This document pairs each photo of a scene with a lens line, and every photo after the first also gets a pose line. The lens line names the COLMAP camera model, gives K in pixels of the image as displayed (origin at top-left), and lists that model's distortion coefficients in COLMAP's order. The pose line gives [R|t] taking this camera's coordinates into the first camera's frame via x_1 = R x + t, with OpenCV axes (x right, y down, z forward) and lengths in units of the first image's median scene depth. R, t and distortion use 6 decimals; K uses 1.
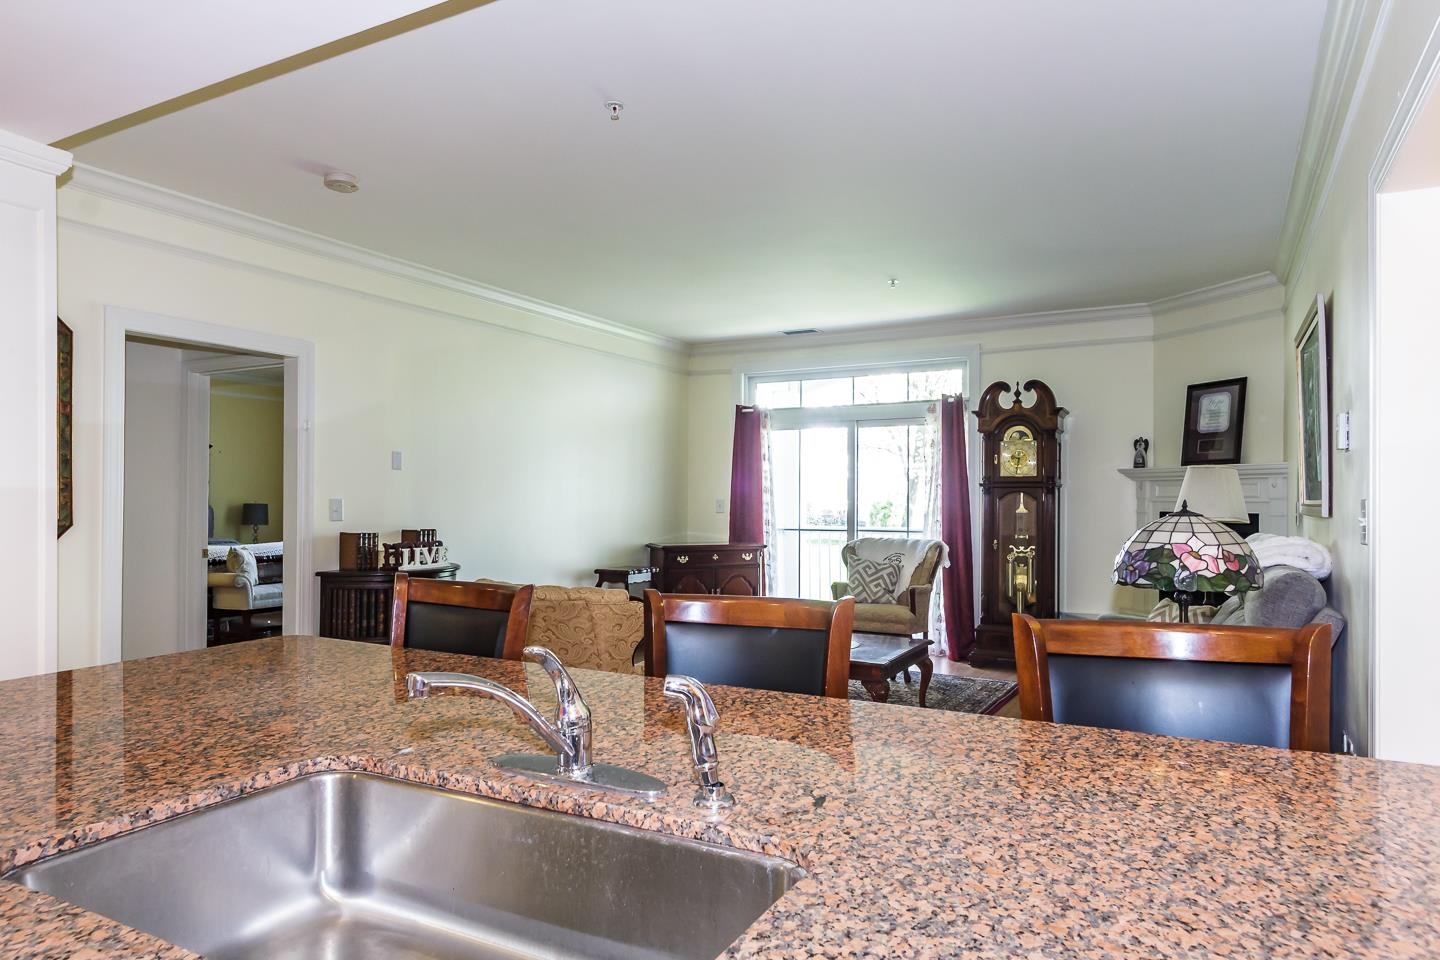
lens RADIAL K [[920.2, 0, 693.3], [0, 920.2, 498.0], [0, 0, 1]] dist [0.000014, 0.000100]
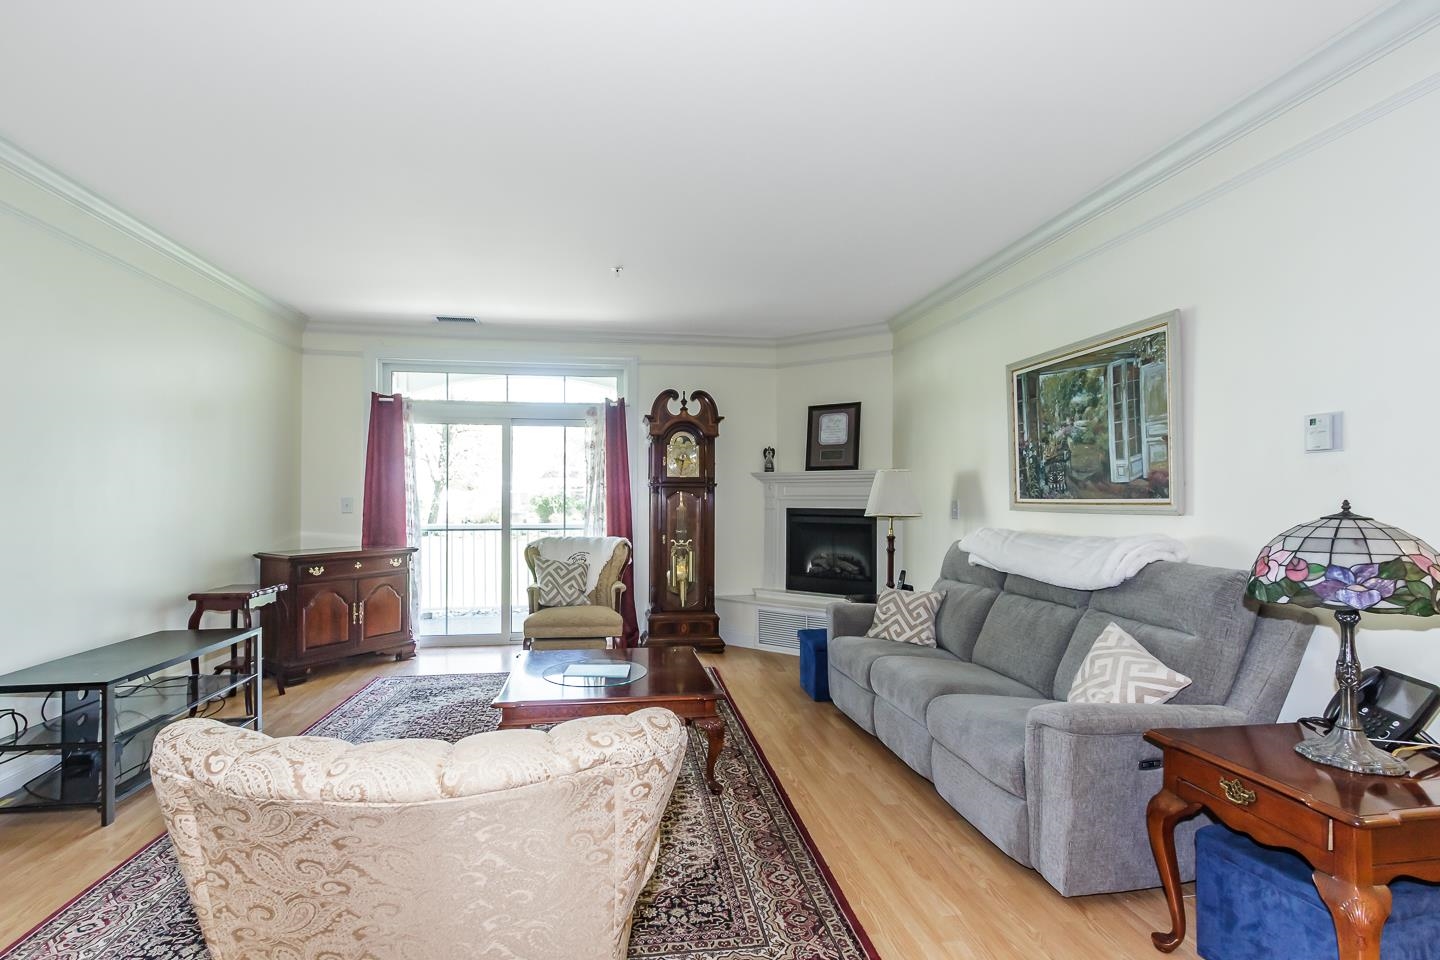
lens RADIAL K [[670.6, 0, 705.7], [0, 670.6, 497.7], [0, 0, 1]] dist [0.011140, -0.000377]
pose [[0.784631, -0.000520, 0.619962, -0.123410], [-0.000953, 0.999997, 0.002044, -0.000442], [-0.619962, -0.002195, 0.784629, 0.346635]]
